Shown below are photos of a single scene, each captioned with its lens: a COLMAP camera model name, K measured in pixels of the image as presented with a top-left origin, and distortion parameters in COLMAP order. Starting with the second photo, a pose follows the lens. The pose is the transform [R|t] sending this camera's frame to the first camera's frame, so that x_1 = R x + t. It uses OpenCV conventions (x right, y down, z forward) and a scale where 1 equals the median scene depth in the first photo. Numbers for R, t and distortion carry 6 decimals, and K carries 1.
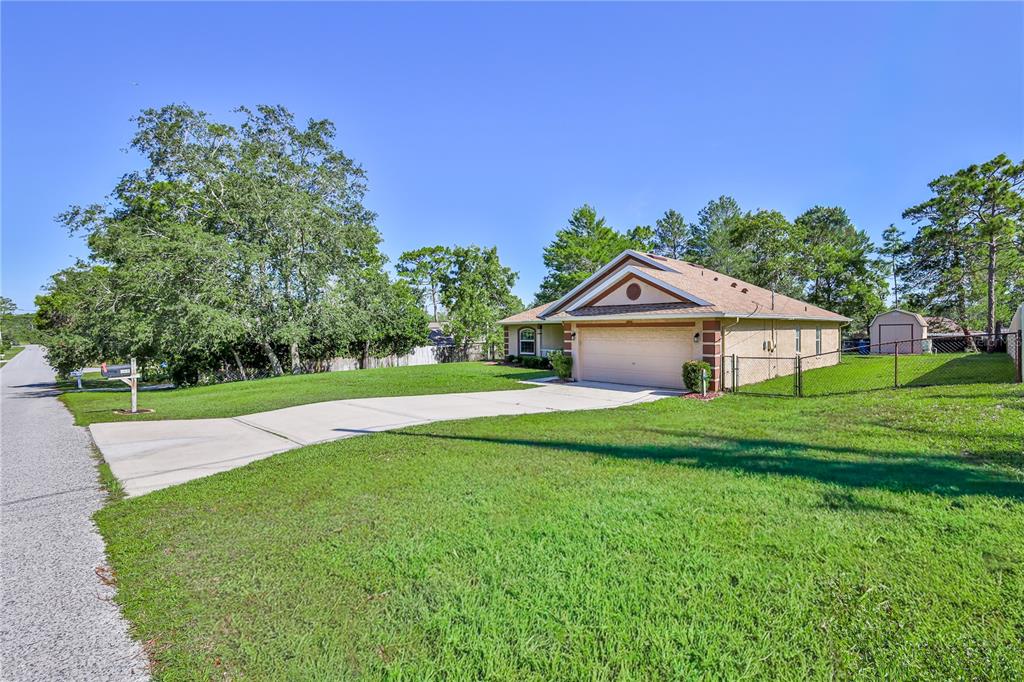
lens RADIAL K [[427.1, 0, 512.9], [0, 427.1, 333.0], [0, 0, 1]] dist [0.003645, 0.000164]
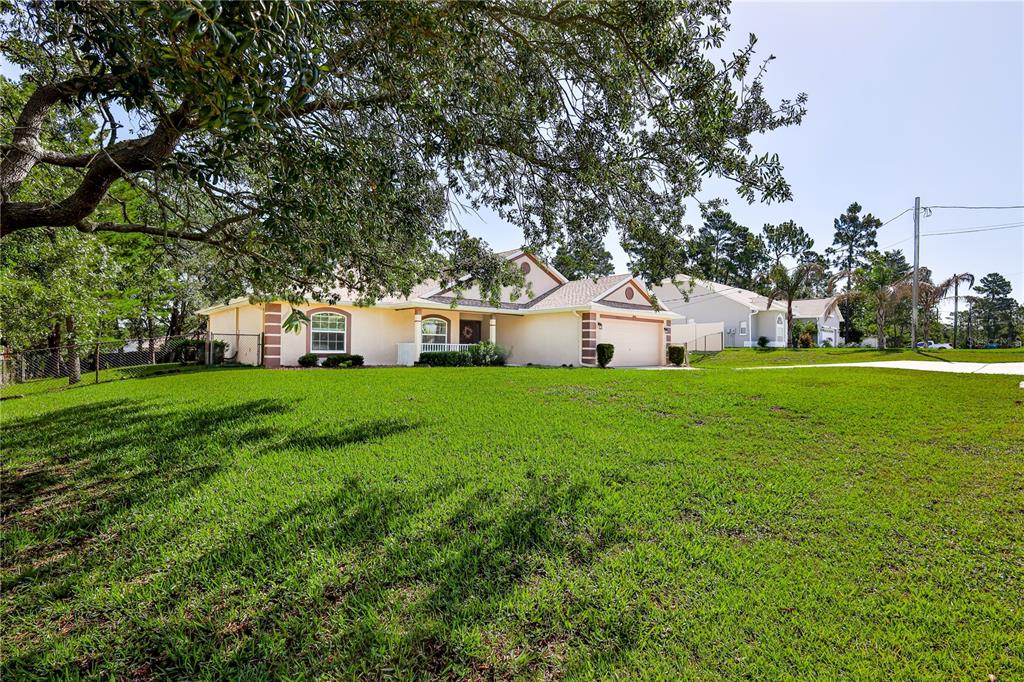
lens RADIAL K [[413.8, 0, 517.8], [0, 413.8, 329.0], [0, 0, 1]] dist [0.002872, -0.000021]
pose [[0.057293, 0.049240, 0.997142, -0.942919], [-0.009518, 0.998765, -0.048773, 0.071866], [-0.998312, -0.006696, 0.057691, 1.209399]]
